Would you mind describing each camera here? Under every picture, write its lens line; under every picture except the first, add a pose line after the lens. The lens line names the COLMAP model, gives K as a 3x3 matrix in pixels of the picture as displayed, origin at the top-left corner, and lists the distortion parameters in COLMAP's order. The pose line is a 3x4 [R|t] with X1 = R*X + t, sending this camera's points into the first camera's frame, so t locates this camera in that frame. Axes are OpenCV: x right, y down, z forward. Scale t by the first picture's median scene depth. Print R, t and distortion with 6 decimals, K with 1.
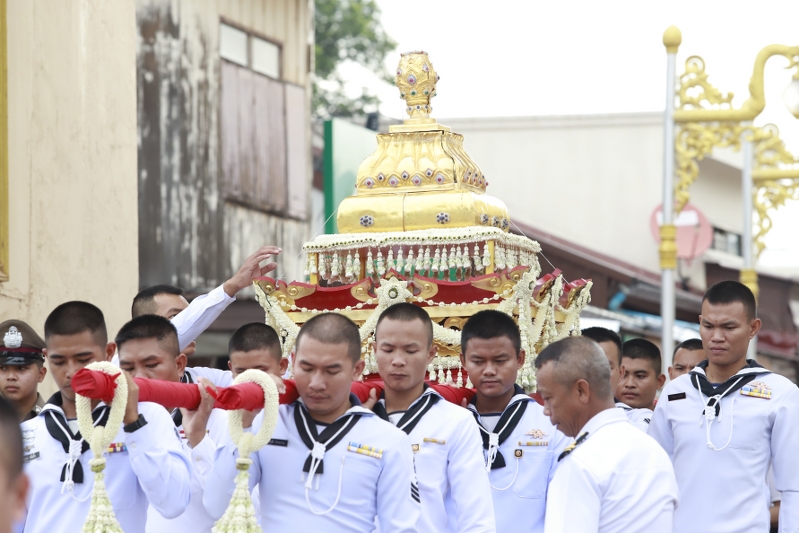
lens RADIAL K [[4634.3, 0, 399.5], [0, 4634.3, 266.5], [0, 0, 1]] dist [0.123462, -6.399045]
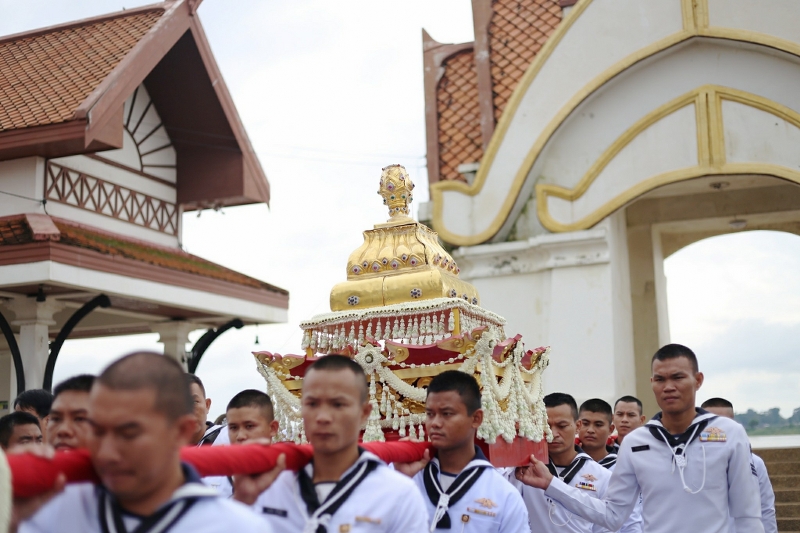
lens RADIAL K [[1085.0, 0, 400.0], [0, 1085.0, 266.5], [0, 0, 1]] dist [0.180766, 0.020756]
pose [[0.992634, -0.055429, -0.107728, 0.035462], [0.041173, 0.990616, -0.130323, 0.018287], [0.113941, 0.124928, 0.985602, 0.736372]]
